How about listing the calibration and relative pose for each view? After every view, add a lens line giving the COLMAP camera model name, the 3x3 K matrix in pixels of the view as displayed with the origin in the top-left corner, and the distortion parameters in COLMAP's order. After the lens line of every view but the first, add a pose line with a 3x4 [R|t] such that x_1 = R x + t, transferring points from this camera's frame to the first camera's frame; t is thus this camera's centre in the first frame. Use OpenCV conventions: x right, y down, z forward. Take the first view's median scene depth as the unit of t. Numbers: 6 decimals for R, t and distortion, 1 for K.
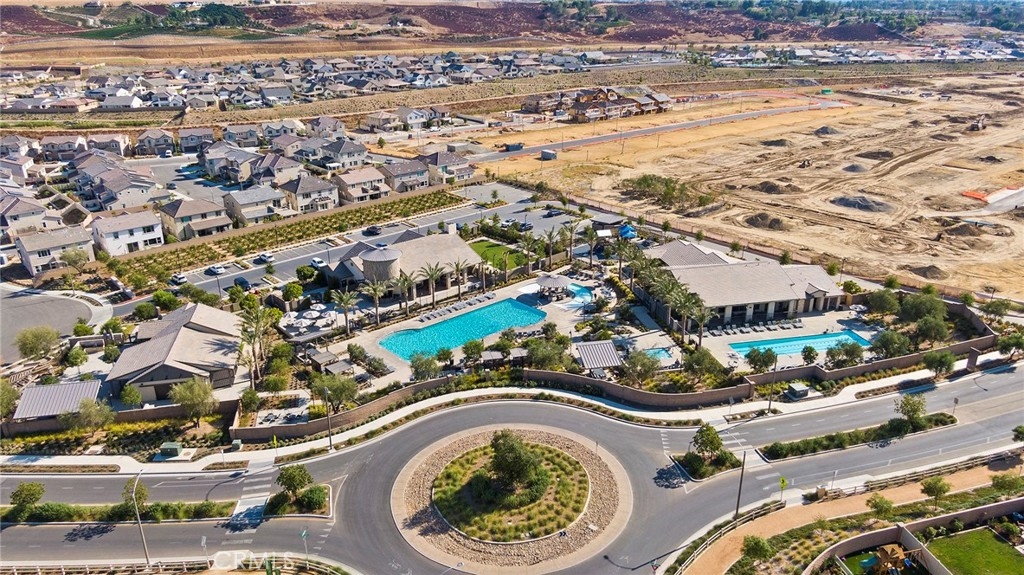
lens RADIAL K [[725.7, 0, 512.0], [0, 725.7, 287.5], [0, 0, 1]] dist [0.042414, -0.001017]
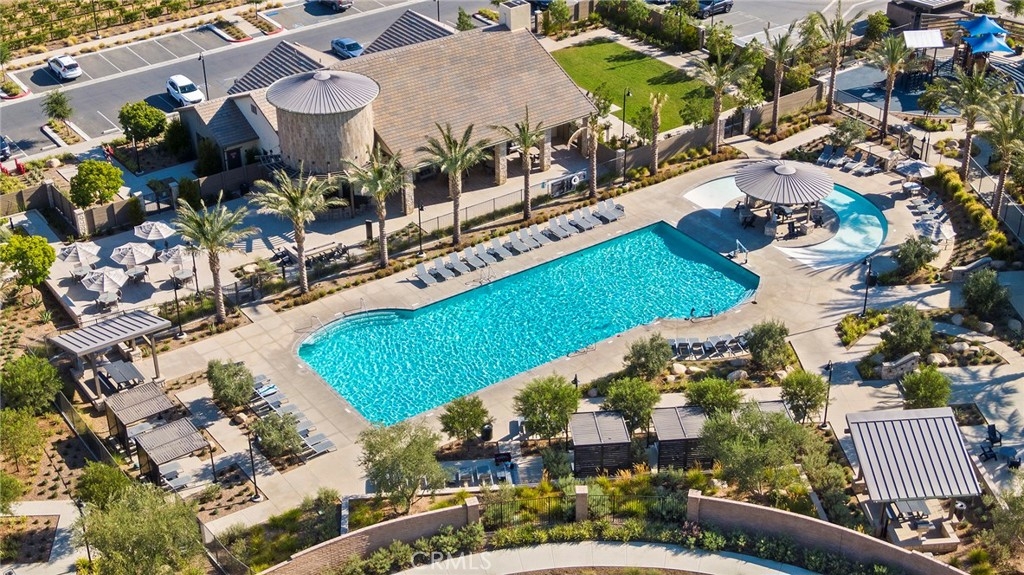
lens RADIAL K [[1461.3, 0, 512.0], [0, 1461.3, 287.5], [0, 0, 1]] dist [0.002856, -0.020070]
pose [[0.993323, 0.056551, -0.100558, -0.001723], [-0.040597, 0.987211, 0.154160, -0.063357], [0.107990, -0.149049, 0.982915, 0.242724]]
